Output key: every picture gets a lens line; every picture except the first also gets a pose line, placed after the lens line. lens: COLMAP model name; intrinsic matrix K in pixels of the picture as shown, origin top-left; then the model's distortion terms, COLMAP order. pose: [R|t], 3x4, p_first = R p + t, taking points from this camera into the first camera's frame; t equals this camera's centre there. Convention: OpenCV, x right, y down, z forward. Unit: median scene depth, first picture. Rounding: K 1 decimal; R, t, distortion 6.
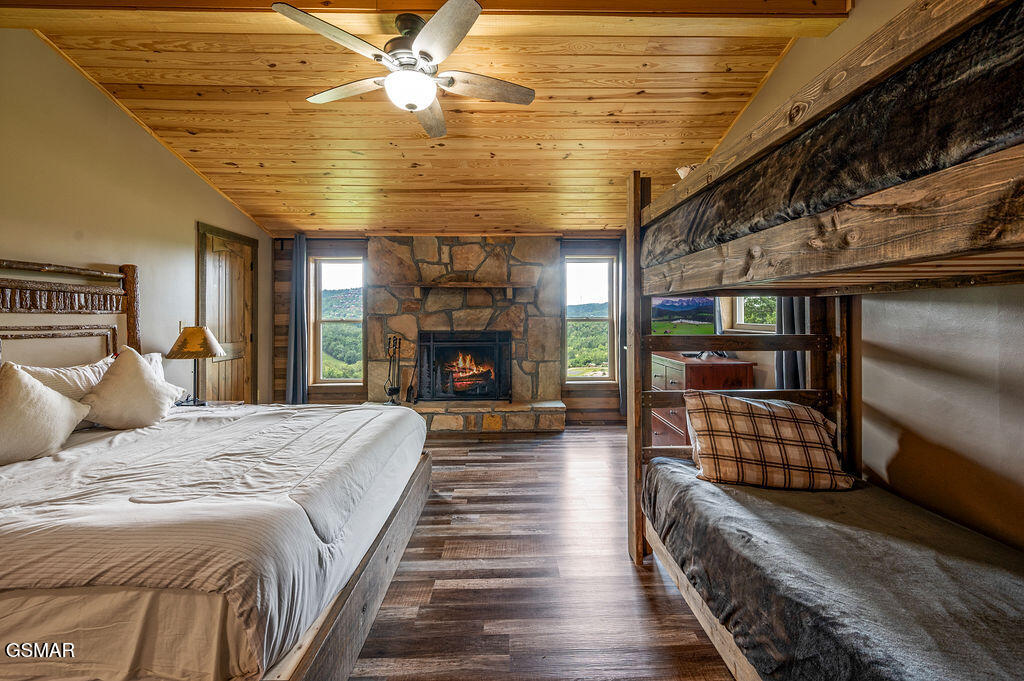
lens RADIAL K [[418.9, 0, 516.7], [0, 418.9, 316.5], [0, 0, 1]] dist [-0.001052, -0.000141]
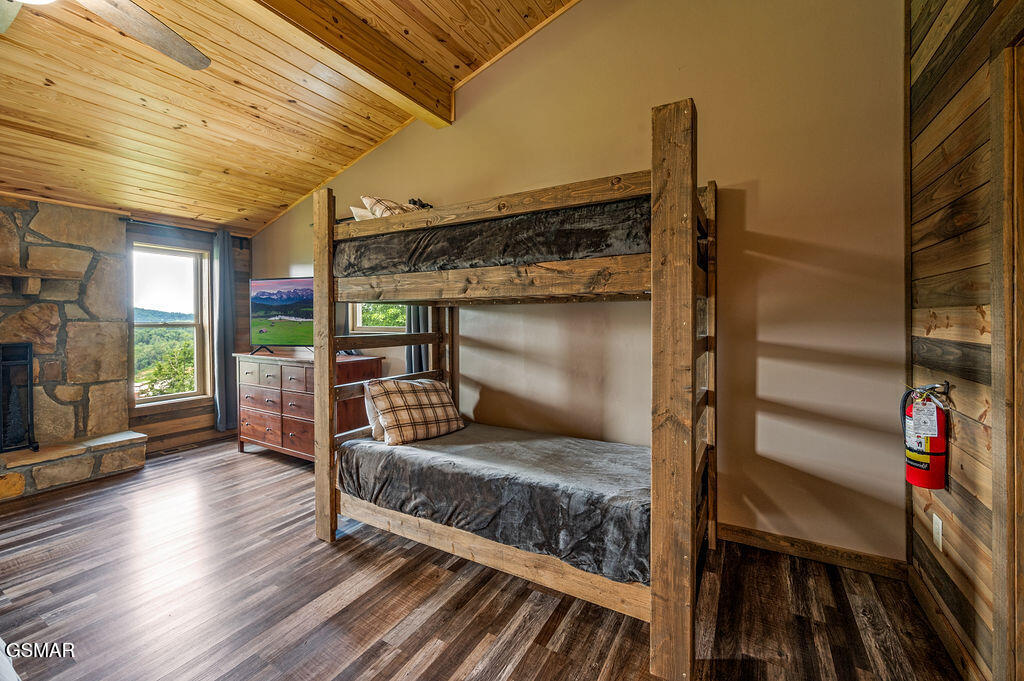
lens RADIAL K [[414.6, 0, 517.3], [0, 414.6, 326.3], [0, 0, 1]] dist [-0.000755, -0.000226]
pose [[0.516213, -0.012244, 0.856373, -0.380564], [0.002625, 0.999916, 0.012714, 0.004039], [-0.856456, -0.004315, 0.516202, 0.005579]]
